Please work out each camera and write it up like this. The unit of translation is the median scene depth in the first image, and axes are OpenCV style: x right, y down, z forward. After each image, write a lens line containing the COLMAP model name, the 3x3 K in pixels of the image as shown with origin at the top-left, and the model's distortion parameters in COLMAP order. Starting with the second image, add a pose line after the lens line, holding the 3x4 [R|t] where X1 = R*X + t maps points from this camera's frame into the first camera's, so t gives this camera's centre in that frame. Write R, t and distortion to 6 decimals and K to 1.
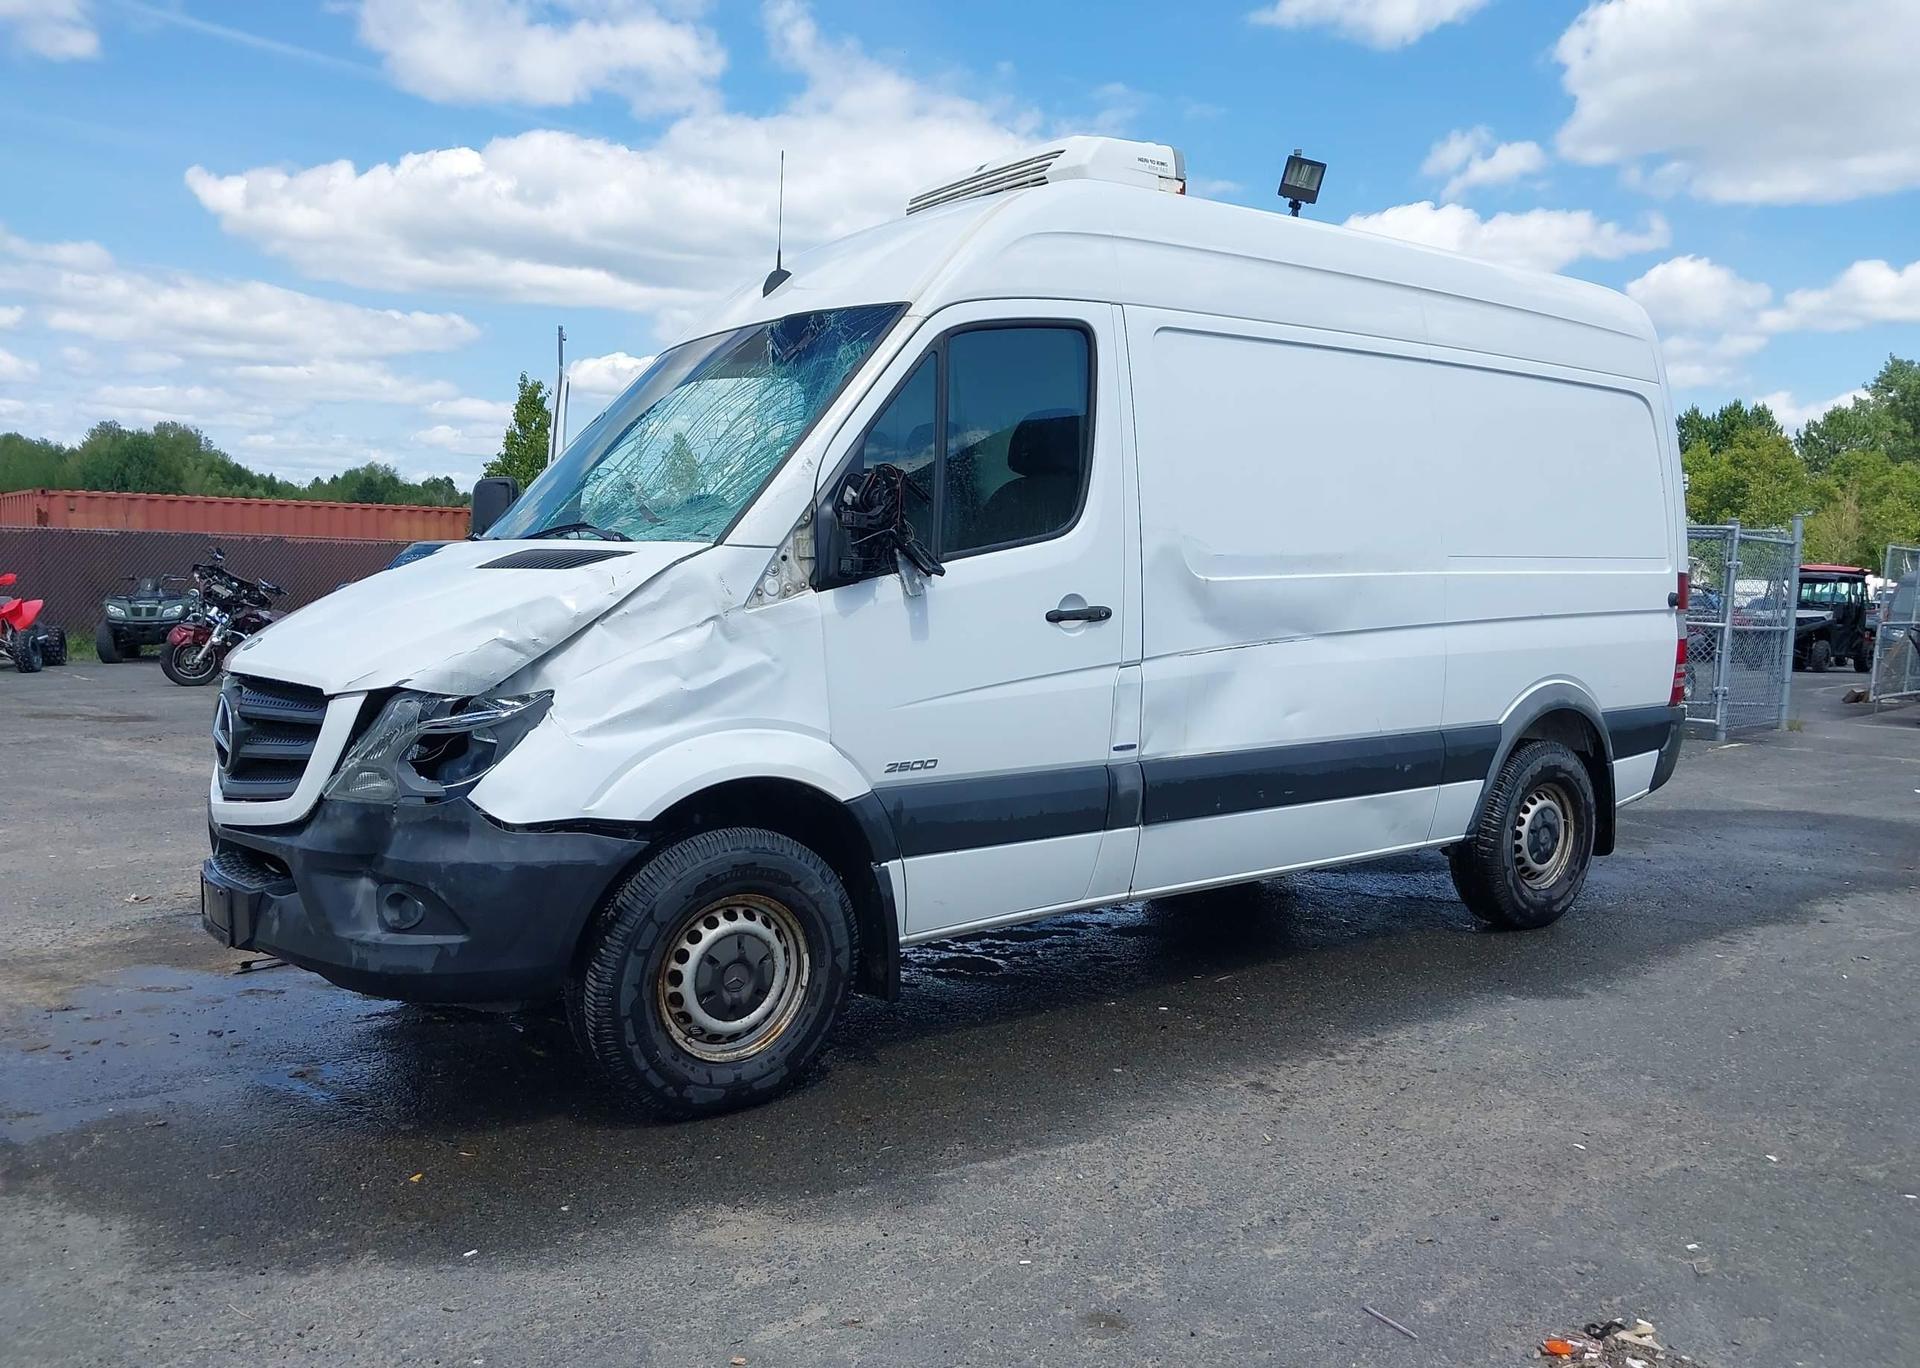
lens RADIAL K [[1520.8, 0, 961.3], [0, 1520.8, 685.4], [0, 0, 1]] dist [0.026982, -0.036613]
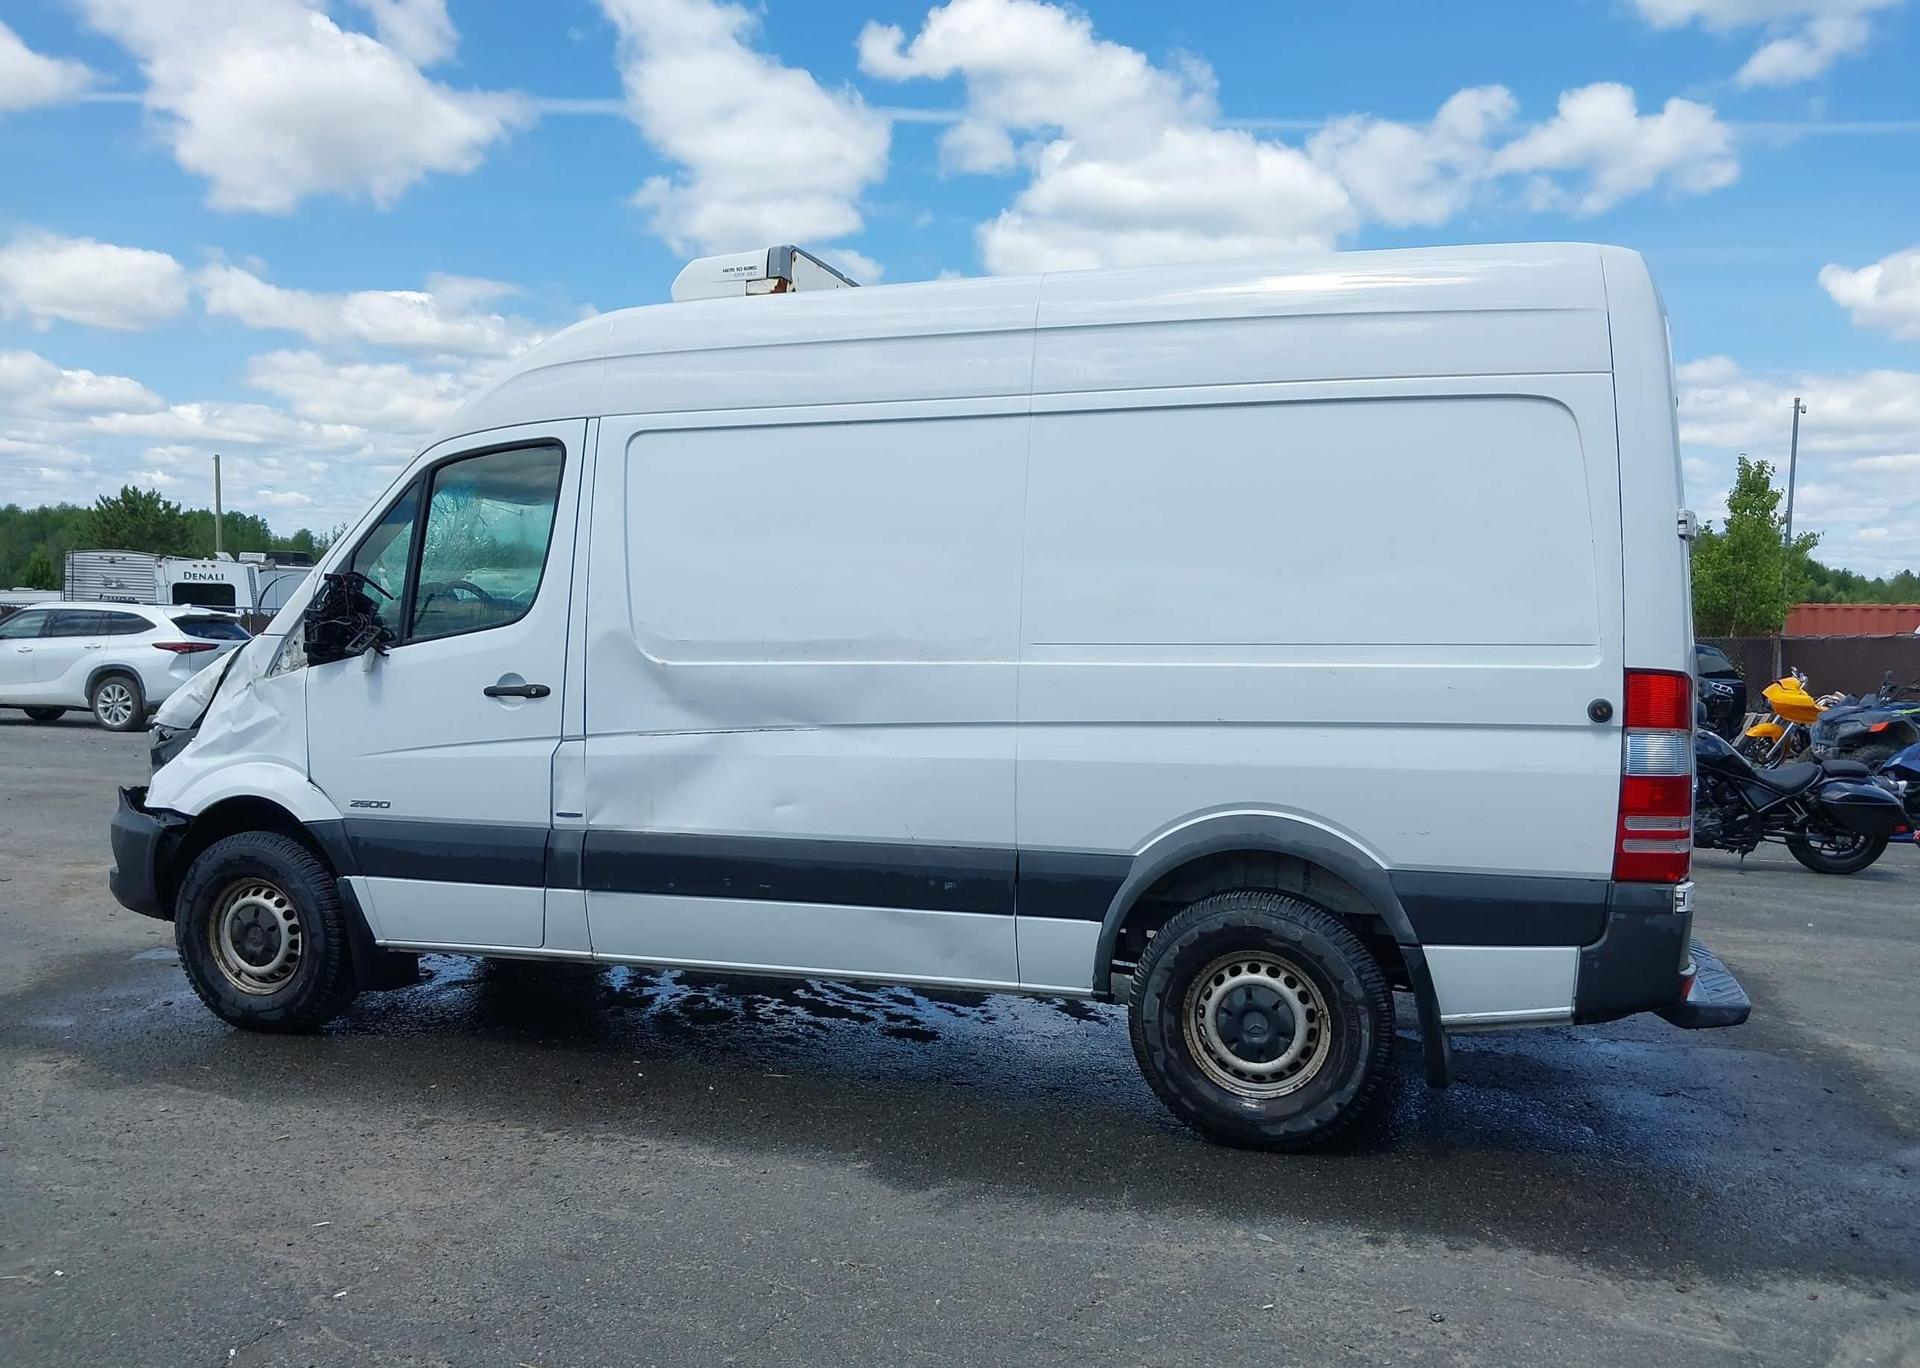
lens RADIAL K [[1520.8, 0, 973.6], [0, 1520.8, 670.6], [0, 0, 1]] dist [0.026982, -0.036613]
pose [[0.577350, 0.011820, -0.816411, 1.205484], [-0.072173, 0.996720, -0.036609, -0.044810], [0.813301, 0.080059, 0.576309, 0.608935]]
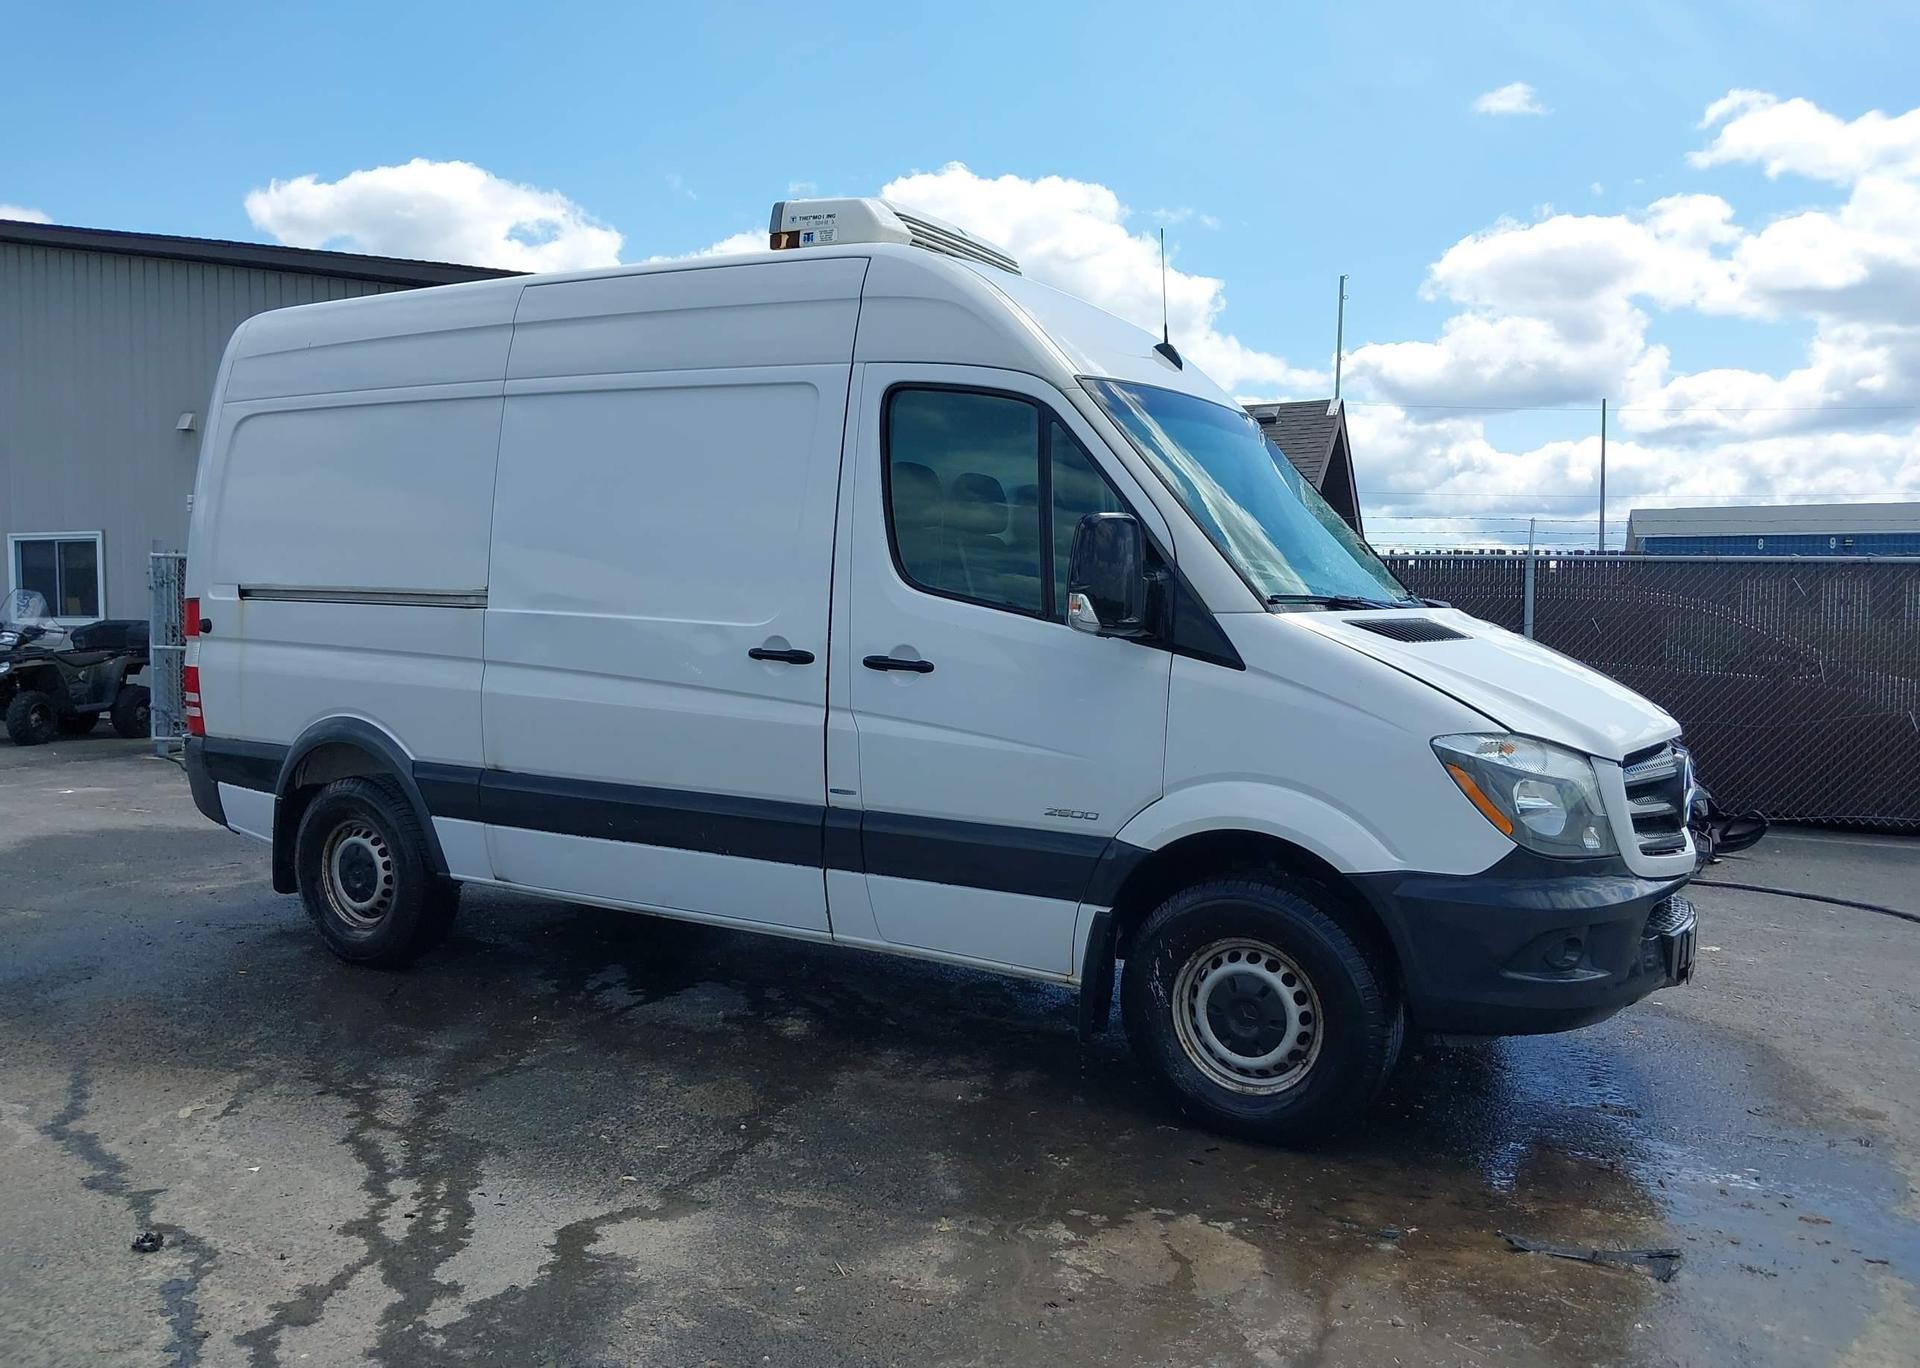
lens RADIAL K [[1520.8, 0, 962.9], [0, 1520.8, 679.7], [0, 0, 1]] dist [0.026982, -0.036613]
pose [[-0.376231, -0.065332, 0.924220, -1.158240], [0.044298, 0.995102, 0.088375, -0.149913], [-0.925467, 0.074191, -0.371494, 1.679199]]
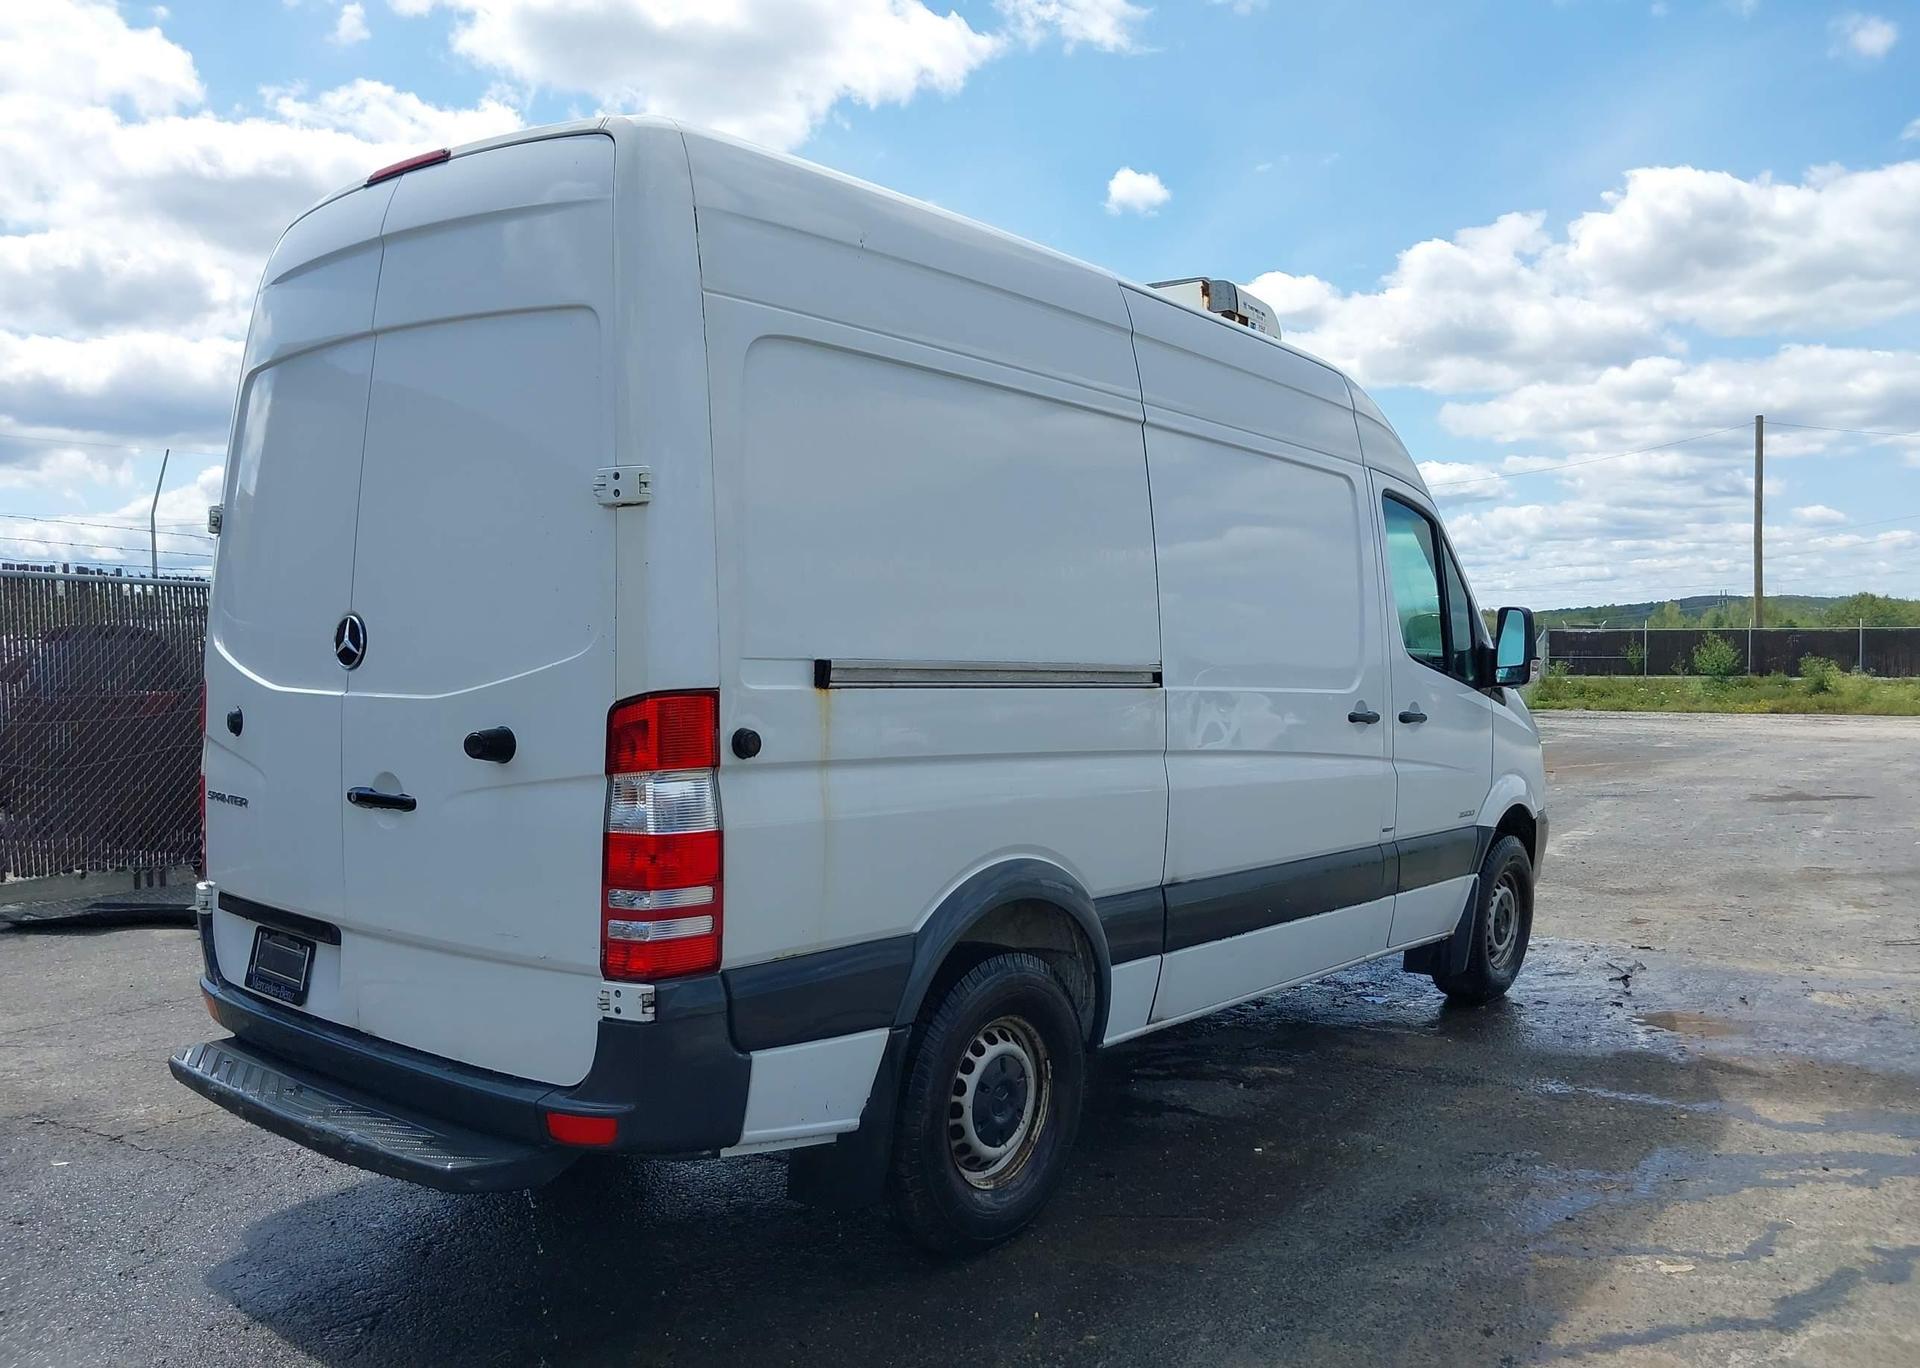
lens RADIAL K [[1520.8, 0, 964.0], [0, 1520.8, 678.8], [0, 0, 1]] dist [0.026982, -0.036613]
pose [[-0.975252, -0.019478, -0.220235, 0.460654], [-0.039533, 0.995421, 0.087025, -0.200826], [0.217532, 0.093578, -0.971557, 2.499718]]
